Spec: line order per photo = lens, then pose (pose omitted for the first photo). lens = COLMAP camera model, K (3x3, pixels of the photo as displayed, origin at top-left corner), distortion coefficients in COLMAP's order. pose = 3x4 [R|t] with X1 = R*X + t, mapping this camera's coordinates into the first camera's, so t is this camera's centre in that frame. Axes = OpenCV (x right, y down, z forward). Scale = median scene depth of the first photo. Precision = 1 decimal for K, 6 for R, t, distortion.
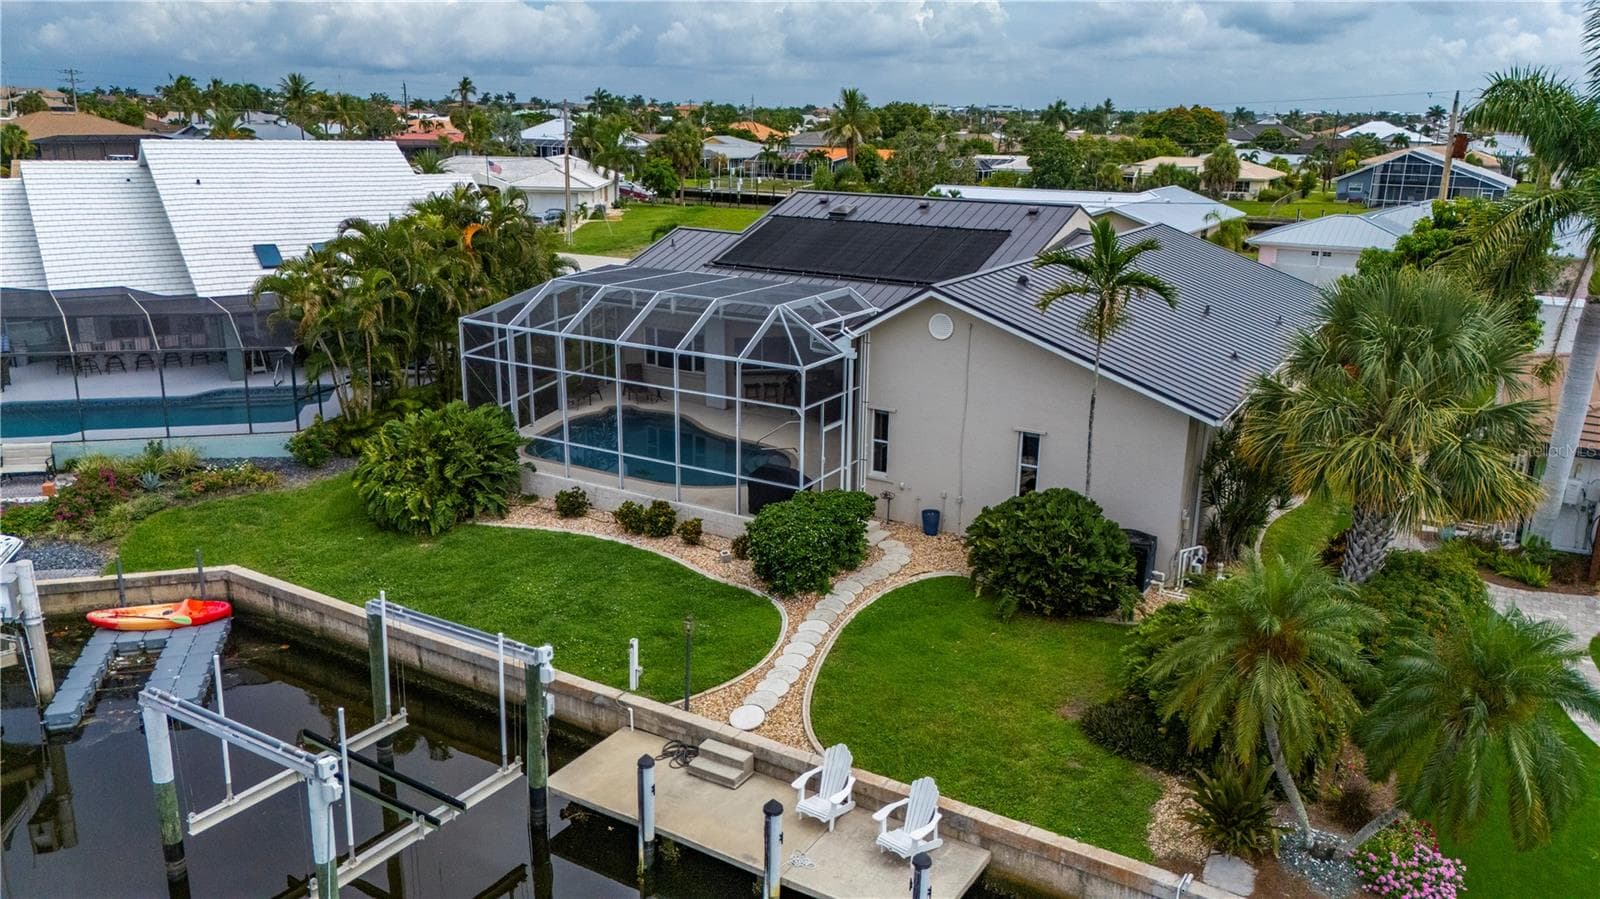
lens RADIAL K [[1196.3, 0, 799.7], [0, 1196.3, 451.1], [0, 0, 1]] dist [0.058364, -0.050094]
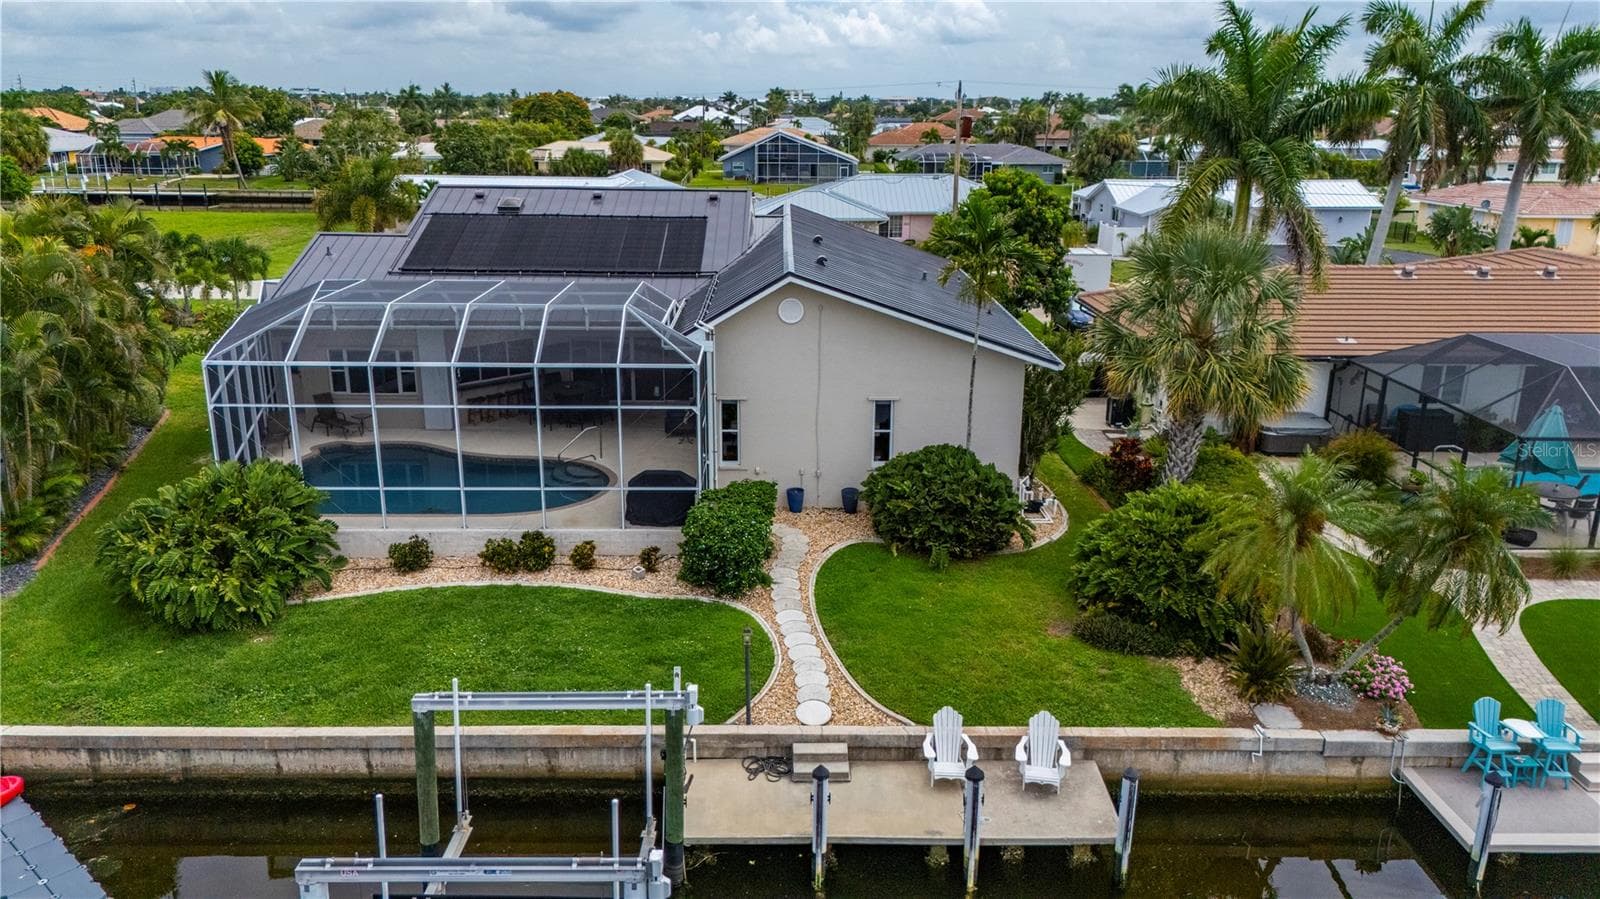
lens RADIAL K [[1196.3, 0, 798.5], [0, 1196.3, 450.1], [0, 0, 1]] dist [0.058364, -0.050094]
pose [[0.848009, -0.156362, 0.506391, -0.393451], [0.150407, 0.987205, 0.052952, -0.036723], [-0.508191, 0.031261, 0.860677, 0.105283]]
